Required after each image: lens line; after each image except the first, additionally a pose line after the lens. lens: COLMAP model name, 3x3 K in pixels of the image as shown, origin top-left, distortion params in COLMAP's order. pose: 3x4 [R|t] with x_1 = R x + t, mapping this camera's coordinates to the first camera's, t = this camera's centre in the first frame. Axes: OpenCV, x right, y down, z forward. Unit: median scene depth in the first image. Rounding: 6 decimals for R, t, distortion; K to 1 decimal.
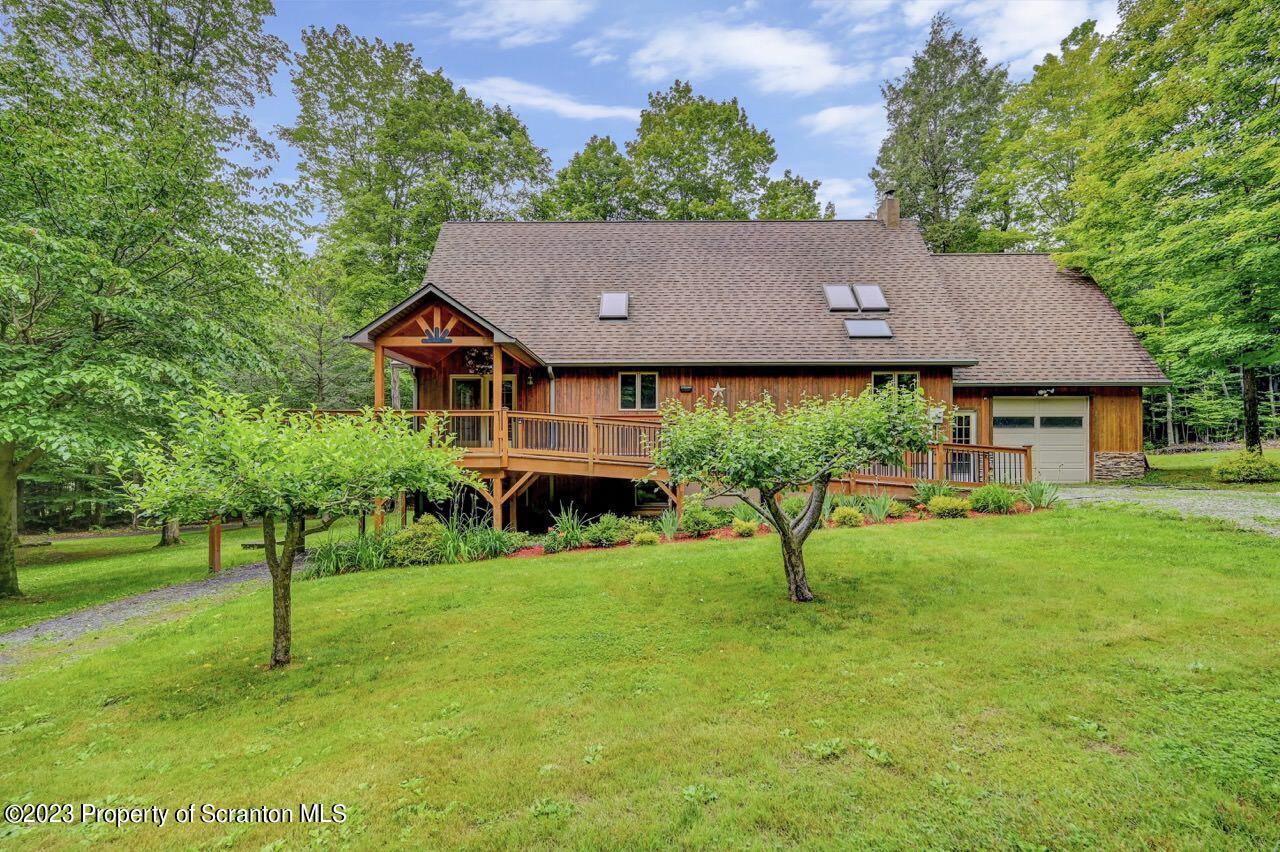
lens RADIAL K [[522.2, 0, 641.4], [0, 522.2, 449.8], [0, 0, 1]] dist [-0.001375, 0.000586]
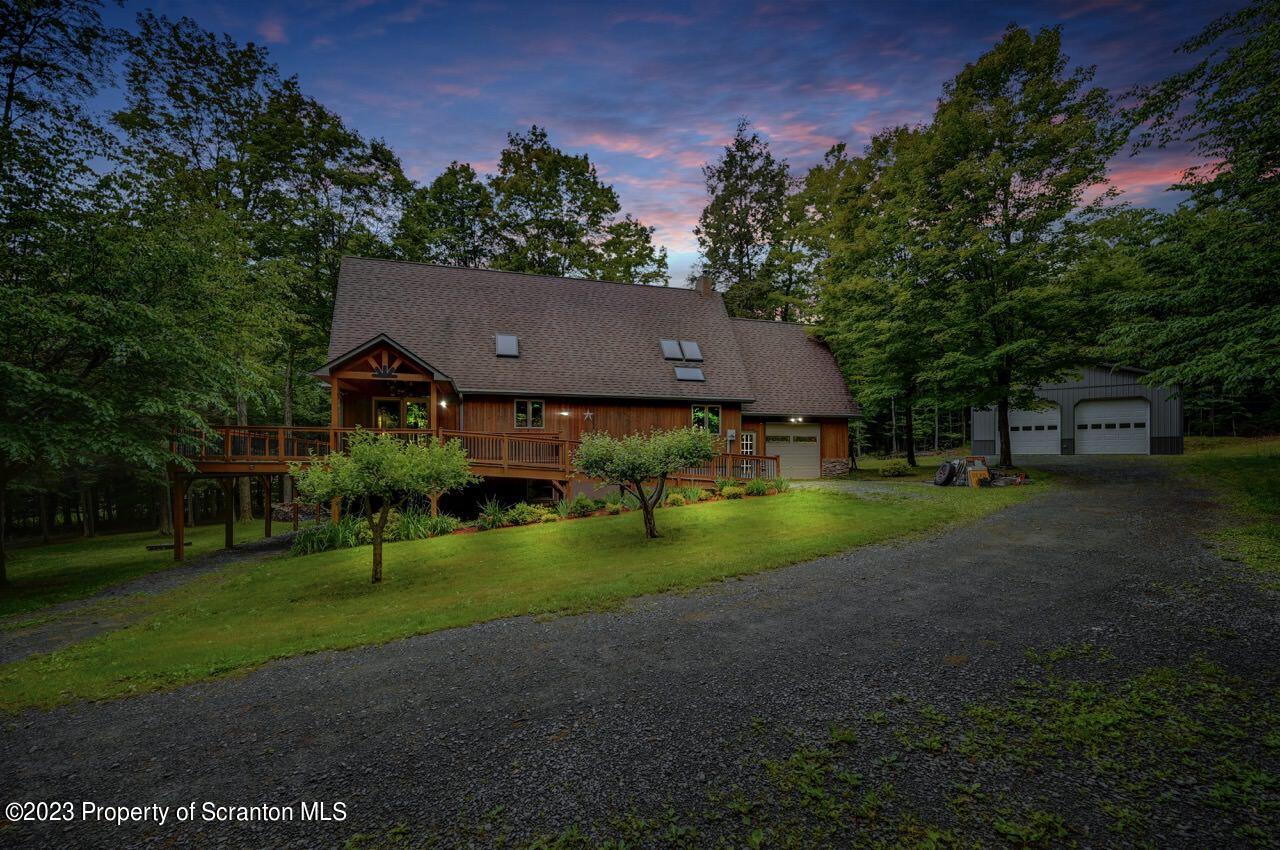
lens RADIAL K [[522.2, 0, 632.7], [0, 522.2, 454.9], [0, 0, 1]] dist [-0.001375, 0.000586]
pose [[0.957958, 0.000415, 0.286908, -0.132784], [-0.000411, 1.000000, -0.000076, -0.007448], [-0.286908, -0.000045, 0.957958, -0.344727]]
